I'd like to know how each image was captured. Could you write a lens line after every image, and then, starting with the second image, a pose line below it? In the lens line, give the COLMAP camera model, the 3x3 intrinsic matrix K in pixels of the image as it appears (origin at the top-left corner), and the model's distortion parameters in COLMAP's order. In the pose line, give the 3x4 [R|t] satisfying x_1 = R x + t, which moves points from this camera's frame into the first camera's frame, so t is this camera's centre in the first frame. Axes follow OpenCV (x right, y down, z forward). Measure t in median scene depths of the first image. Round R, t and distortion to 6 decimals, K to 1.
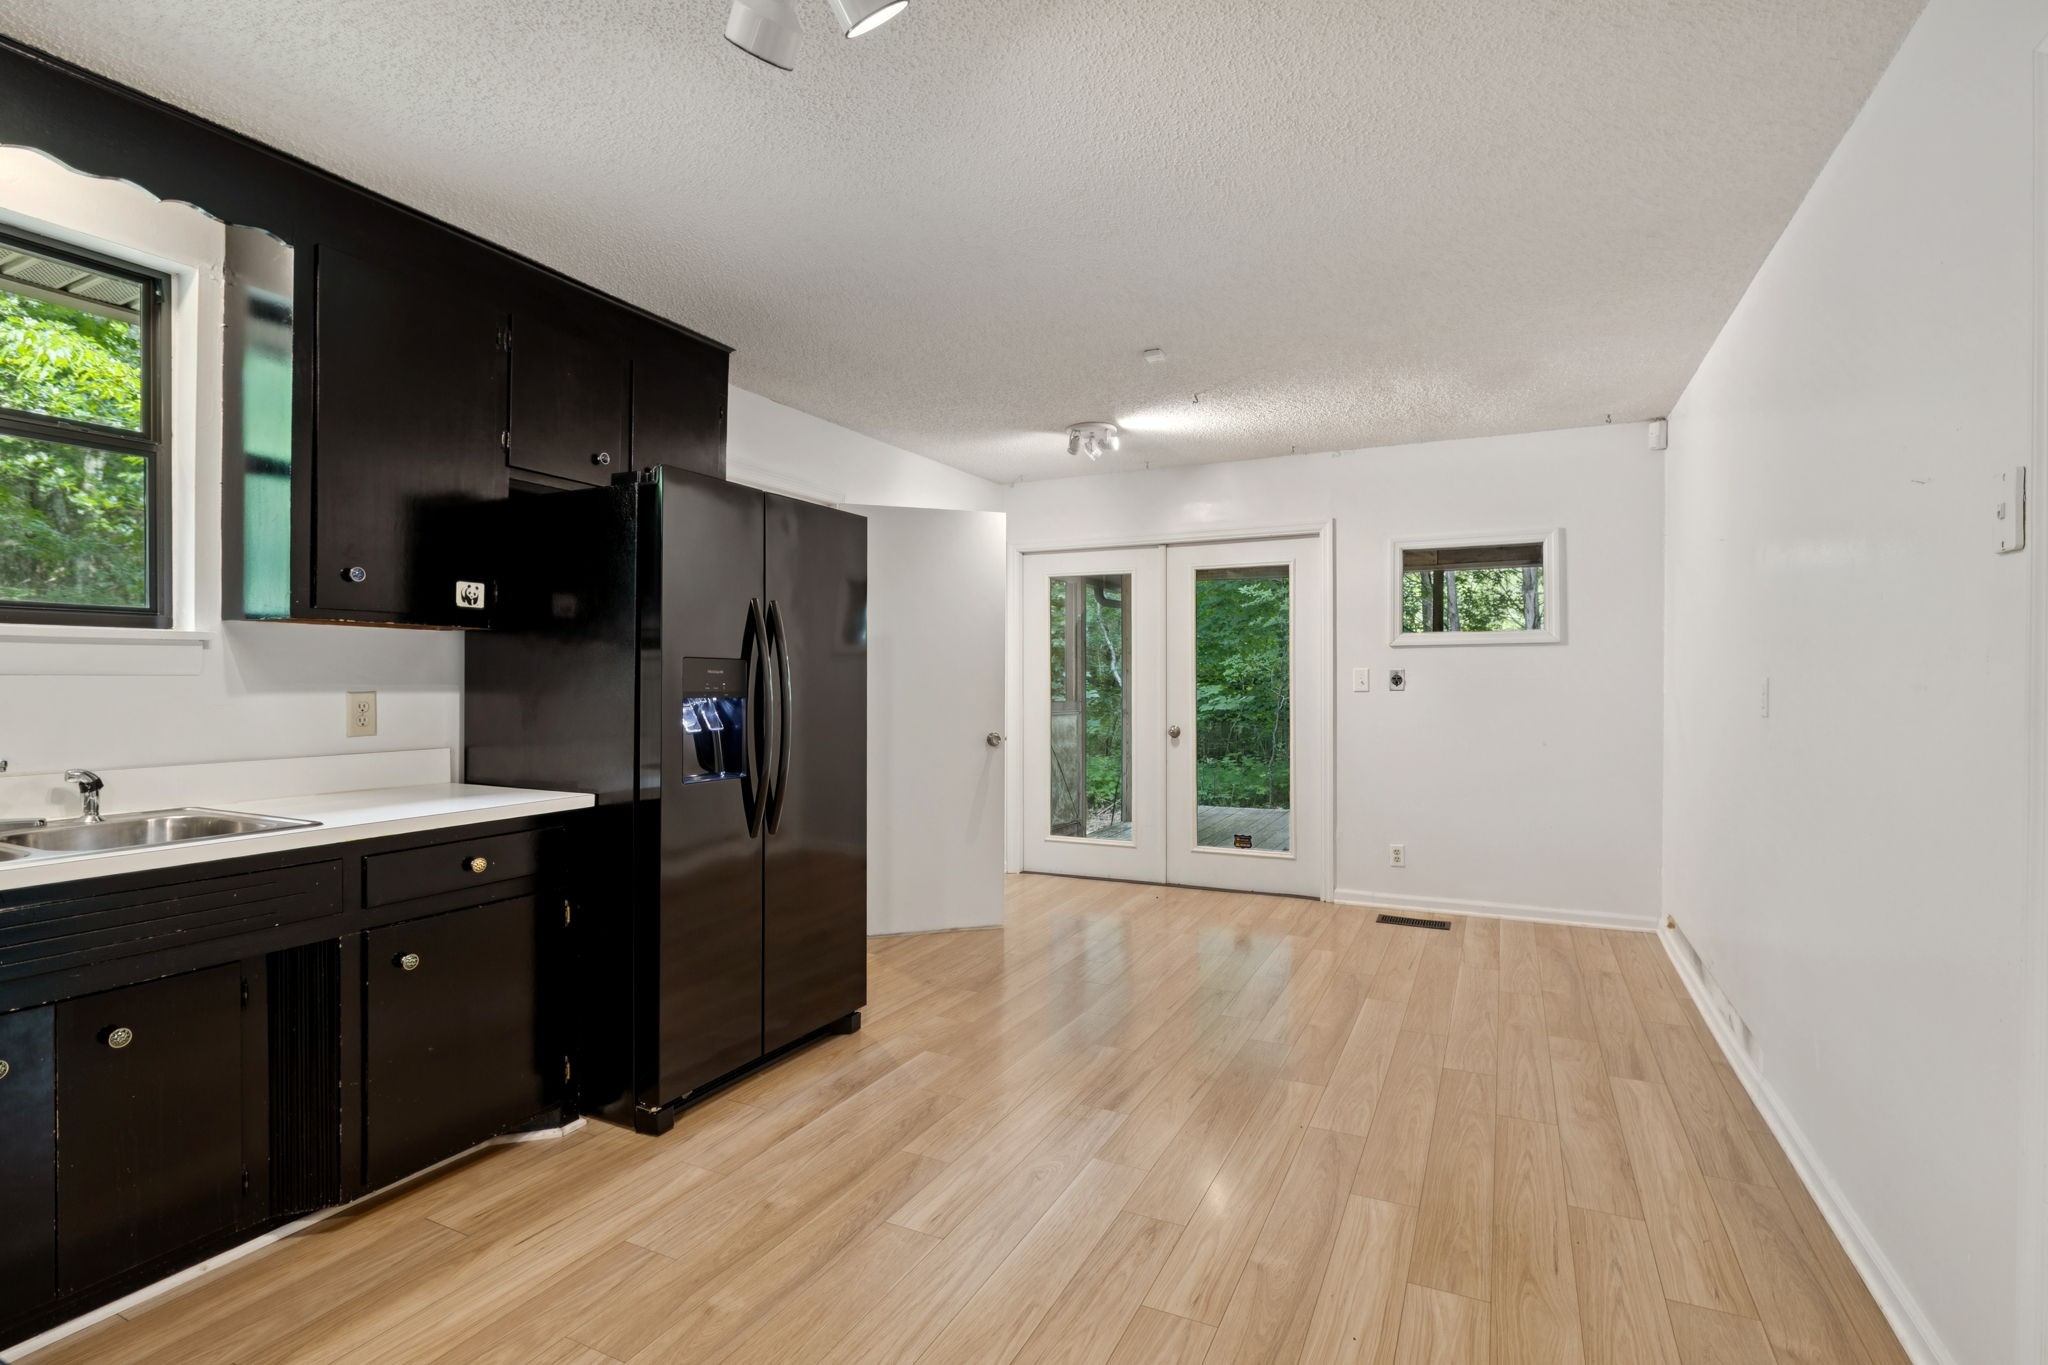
lens RADIAL K [[1018.5, 0, 1013.2], [0, 1018.5, 687.9], [0, 0, 1]] dist [0.001412, 0.000082]
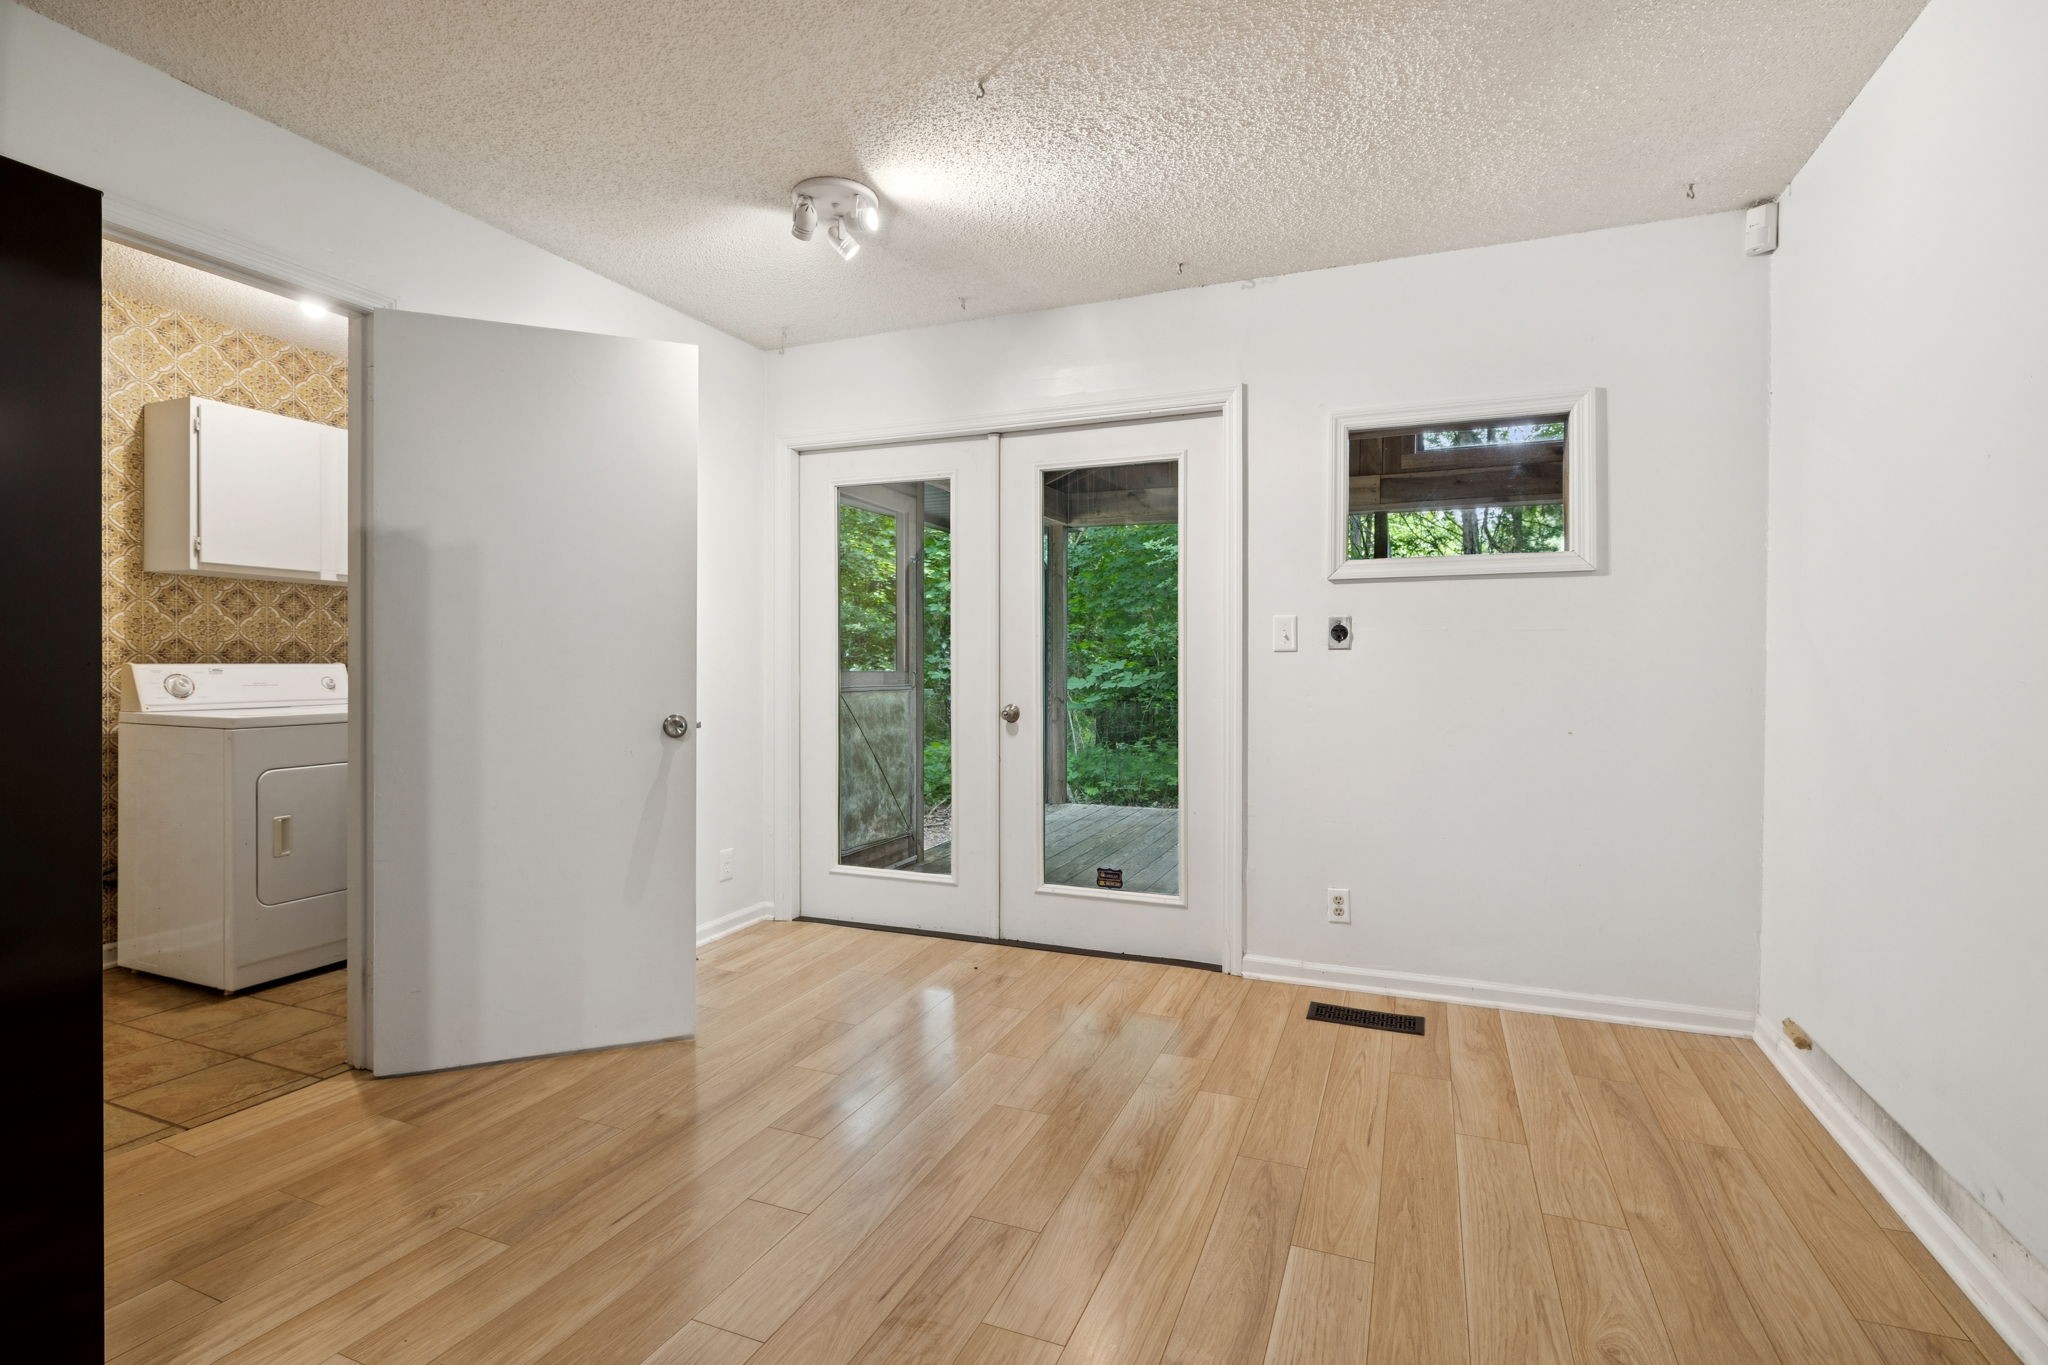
lens RADIAL K [[938.4, 0, 1025.5], [0, 938.4, 676.3], [0, 0, 1]] dist [-0.003138, -0.000512]
pose [[0.998408, 0.001514, 0.056380, 0.144614], [-0.001699, 0.999993, 0.003241, 0.018094], [-0.056374, -0.003332, 0.998404, 0.417651]]
